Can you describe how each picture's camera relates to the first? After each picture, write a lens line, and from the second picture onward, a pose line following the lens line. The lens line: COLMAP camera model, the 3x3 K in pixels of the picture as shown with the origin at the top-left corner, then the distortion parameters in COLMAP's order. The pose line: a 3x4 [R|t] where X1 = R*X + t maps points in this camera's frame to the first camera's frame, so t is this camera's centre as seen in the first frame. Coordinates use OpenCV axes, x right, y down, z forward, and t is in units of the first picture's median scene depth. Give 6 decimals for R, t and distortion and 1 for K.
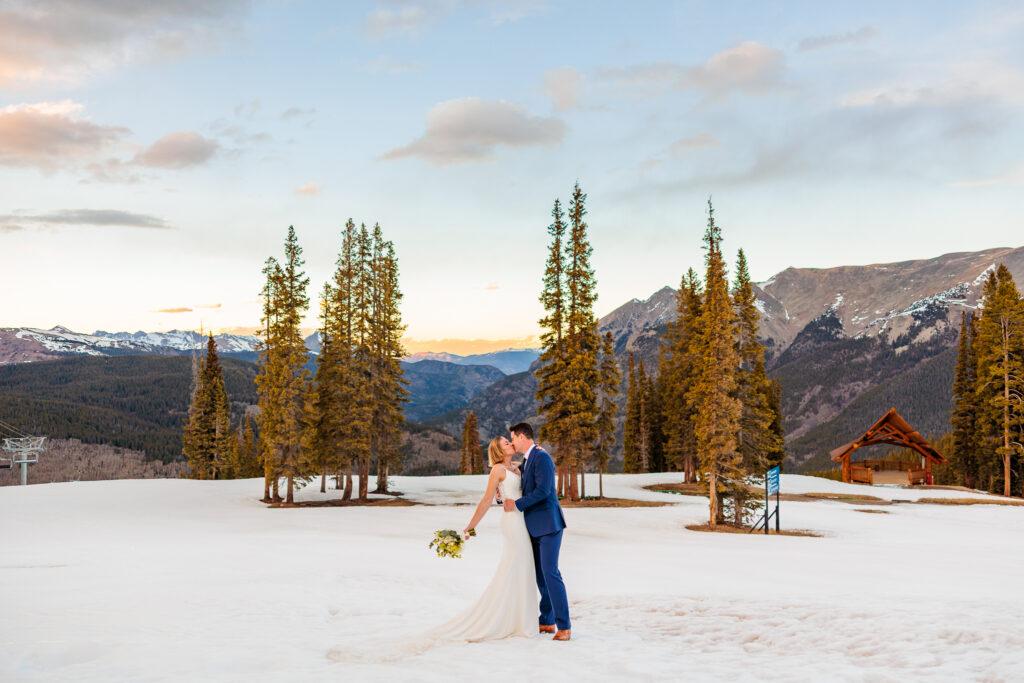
lens RADIAL K [[850.0, 0, 527.4], [0, 850.0, 341.9], [0, 0, 1]] dist [0.012577, 0.006037]
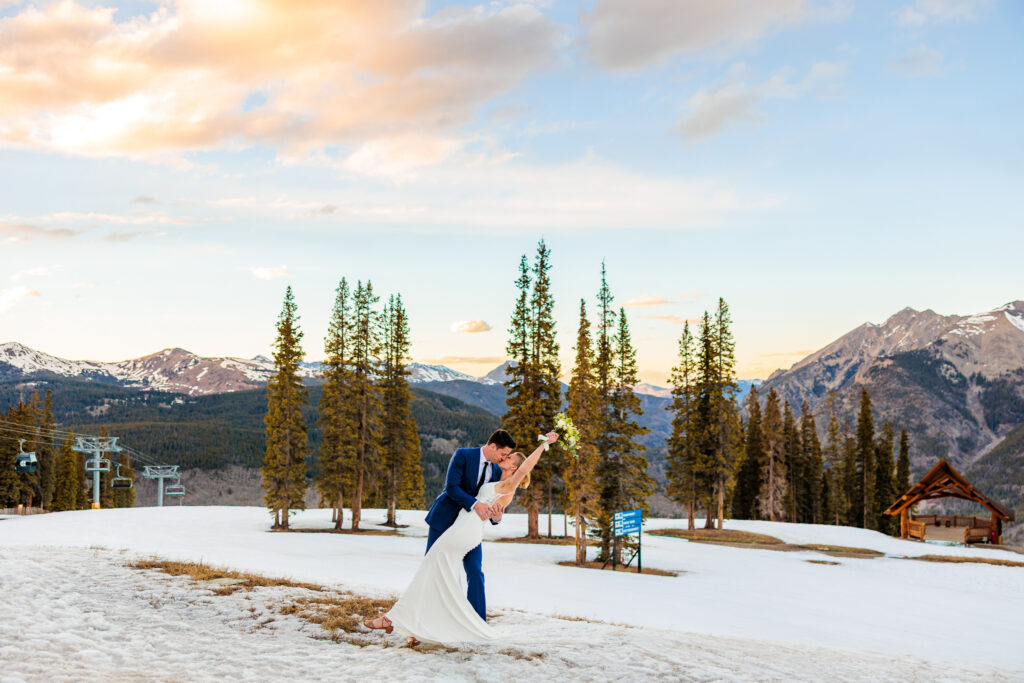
lens RADIAL K [[940.4, 0, 512.0], [0, 940.4, 341.5], [0, 0, 1]] dist [0.013646, 0.017187]
pose [[0.970527, -0.005552, -0.240927, 0.304485], [-0.002204, 0.999488, -0.031908, -0.020856], [0.240981, 0.031498, 0.970019, -0.149141]]
